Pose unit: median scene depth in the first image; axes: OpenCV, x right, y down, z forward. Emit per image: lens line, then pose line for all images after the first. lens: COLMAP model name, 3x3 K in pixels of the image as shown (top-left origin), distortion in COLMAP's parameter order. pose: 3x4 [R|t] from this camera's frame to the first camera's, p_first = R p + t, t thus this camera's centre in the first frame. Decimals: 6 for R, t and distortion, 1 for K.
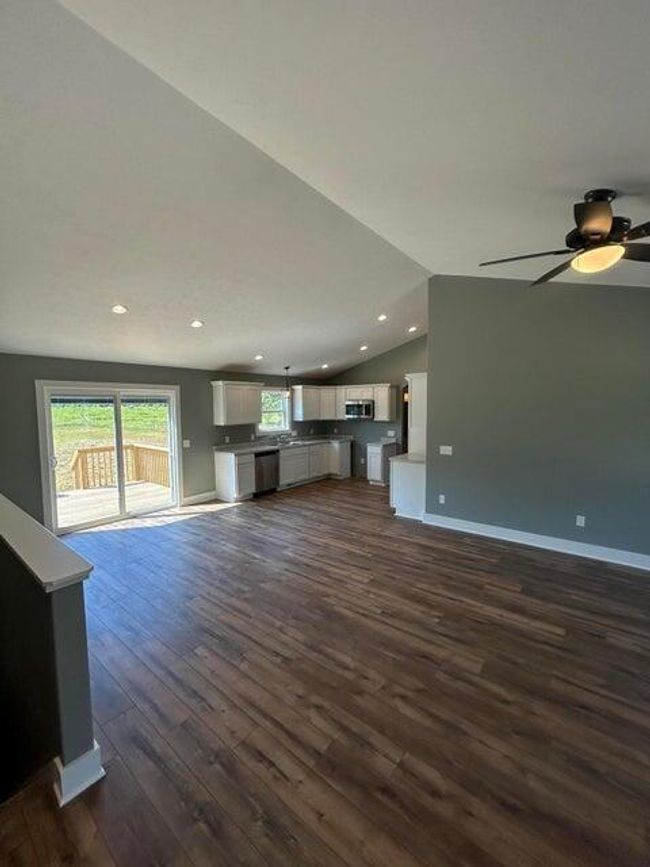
lens RADIAL K [[349.6, 0, 328.3], [0, 349.6, 432.4], [0, 0, 1]] dist [-0.002450, 0.000104]
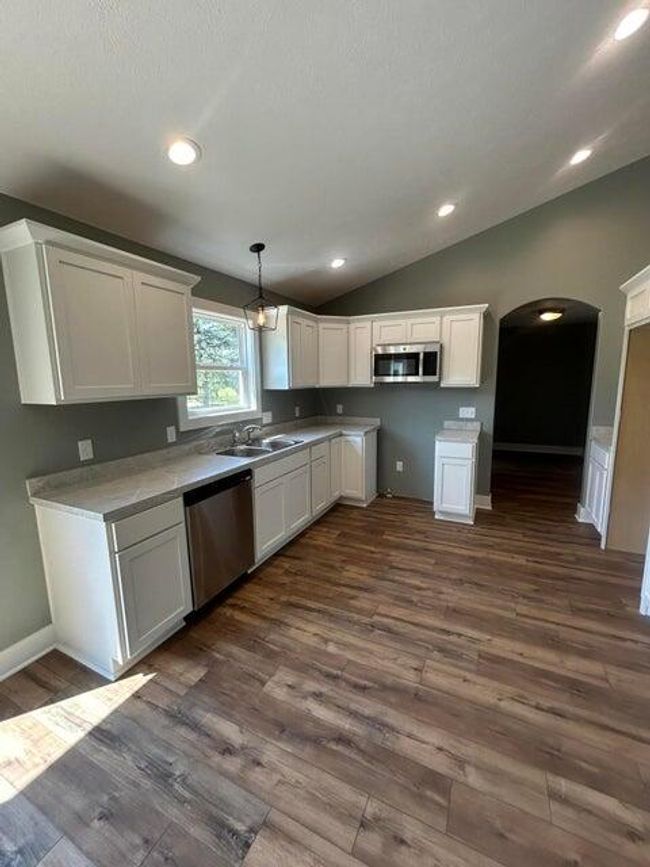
lens RADIAL K [[349.6, 0, 325.3], [0, 349.6, 432.1], [0, 0, 1]] dist [-0.002450, 0.000104]
pose [[0.976086, -0.037927, 0.214051, -0.152661], [0.021484, 0.996672, 0.078630, -0.015926], [-0.216321, -0.072151, 0.973653, 0.679196]]
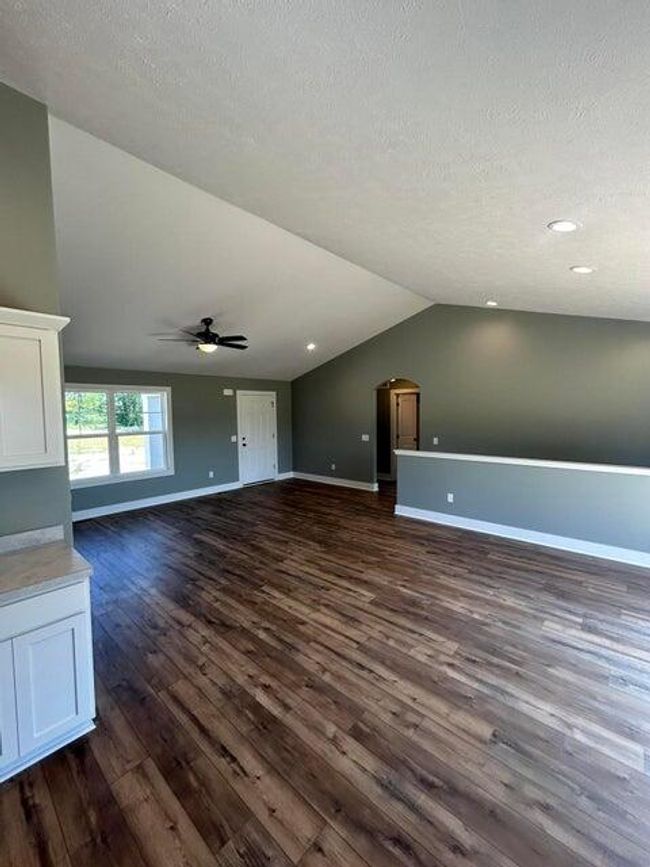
lens RADIAL K [[349.6, 0, 326.4], [0, 349.6, 428.5], [0, 0, 1]] dist [-0.002450, 0.000104]
pose [[-0.997900, 0.022935, 0.060580, -0.052081], [0.030616, 0.991163, 0.129072, -0.074964], [-0.057085, 0.130655, -0.989783, 1.089209]]
